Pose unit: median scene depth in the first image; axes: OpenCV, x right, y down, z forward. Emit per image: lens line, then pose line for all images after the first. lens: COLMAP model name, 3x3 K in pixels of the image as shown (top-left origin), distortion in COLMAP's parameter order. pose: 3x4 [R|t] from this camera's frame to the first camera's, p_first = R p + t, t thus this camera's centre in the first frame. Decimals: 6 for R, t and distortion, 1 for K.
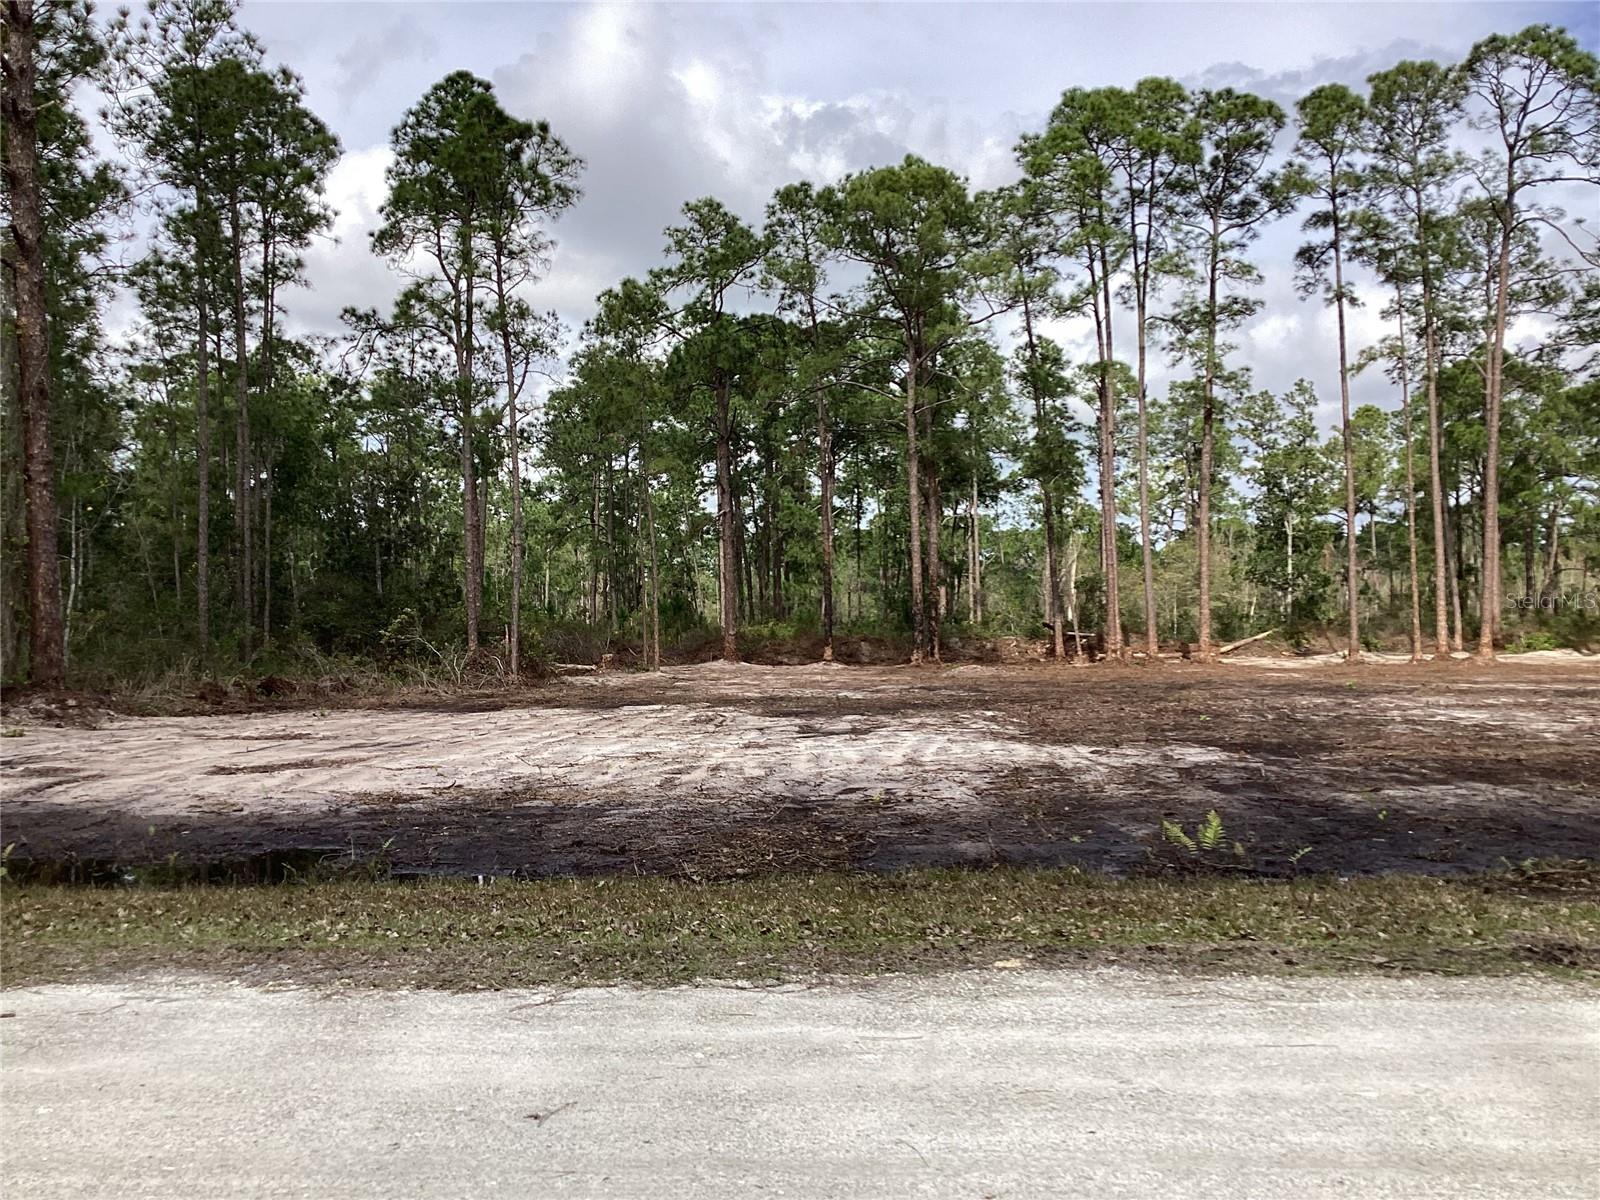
lens RADIAL K [[1464.4, 0, 800.0], [0, 1464.4, 600.0], [0, 0, 1]] dist [0.137575, -0.246401]
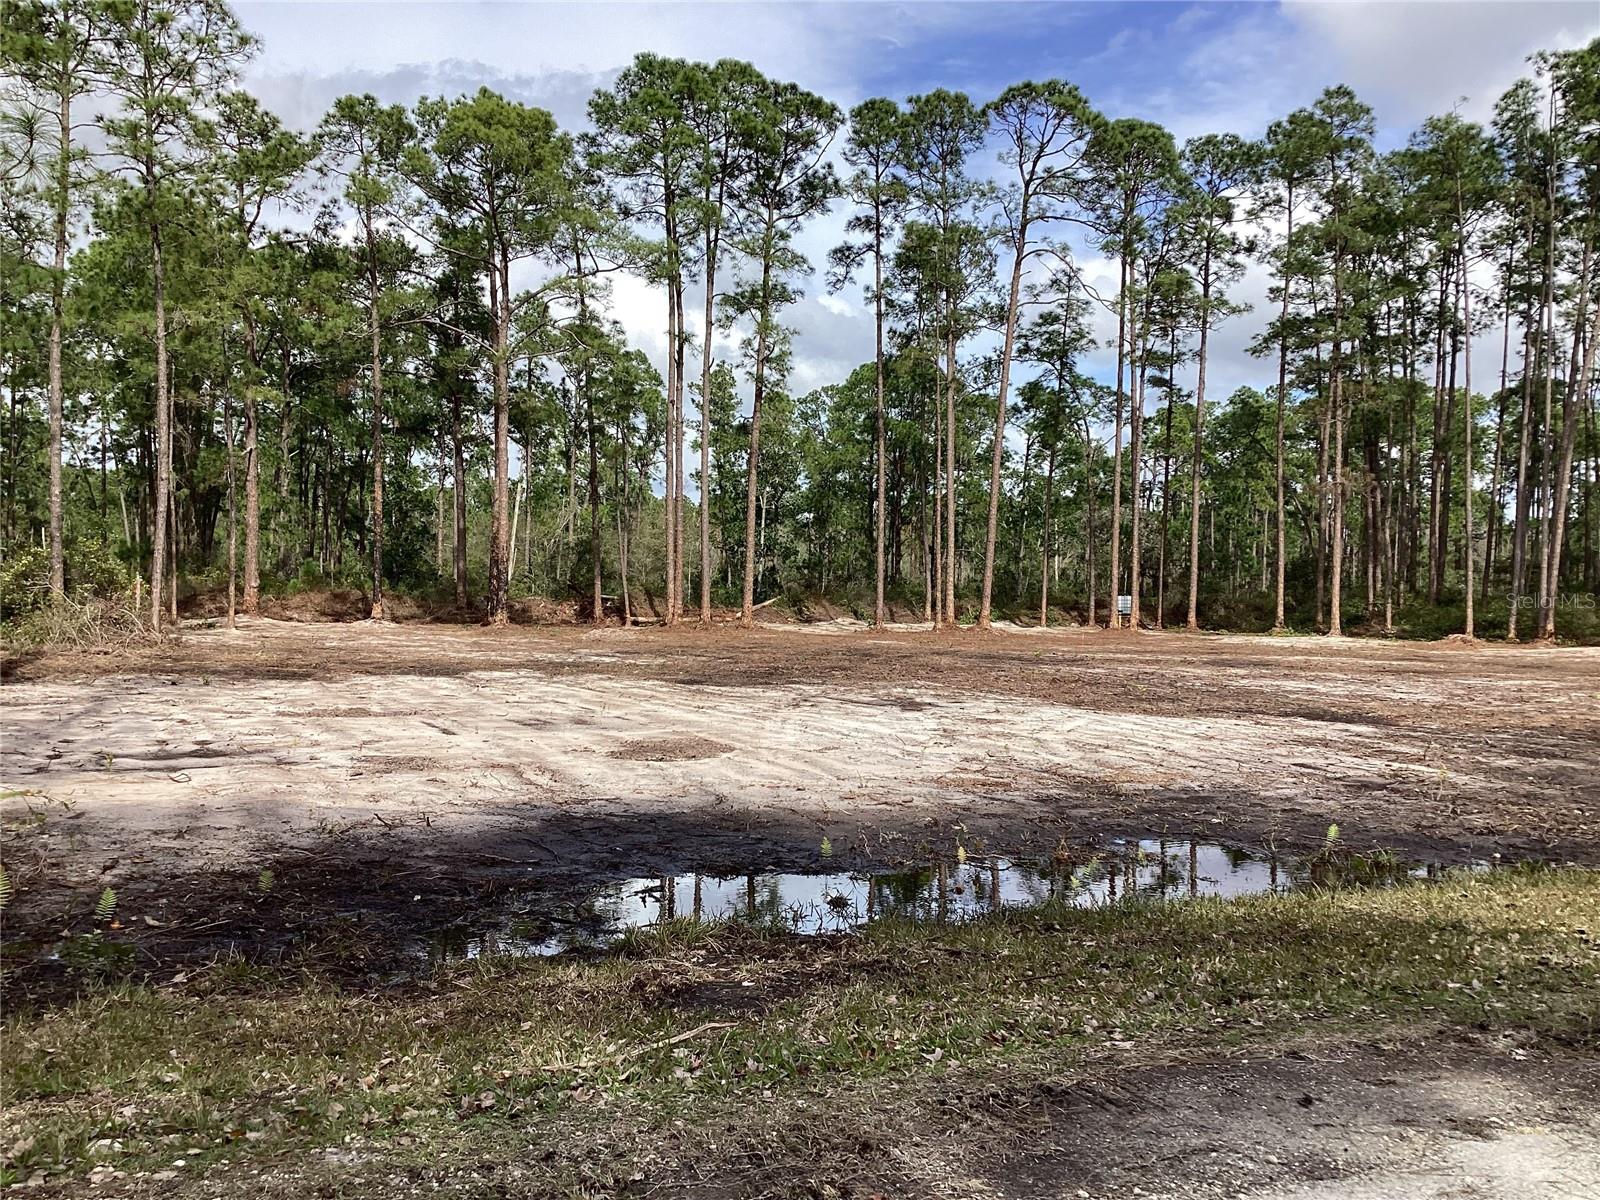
lens RADIAL K [[1464.4, 0, 800.0], [0, 1464.4, 600.0], [0, 0, 1]] dist [0.137575, -0.246401]
pose [[0.894721, 0.027642, 0.445769, -0.164080], [-0.040449, 0.998996, 0.019238, 0.000822], [-0.444790, -0.035243, 0.894941, 0.045277]]
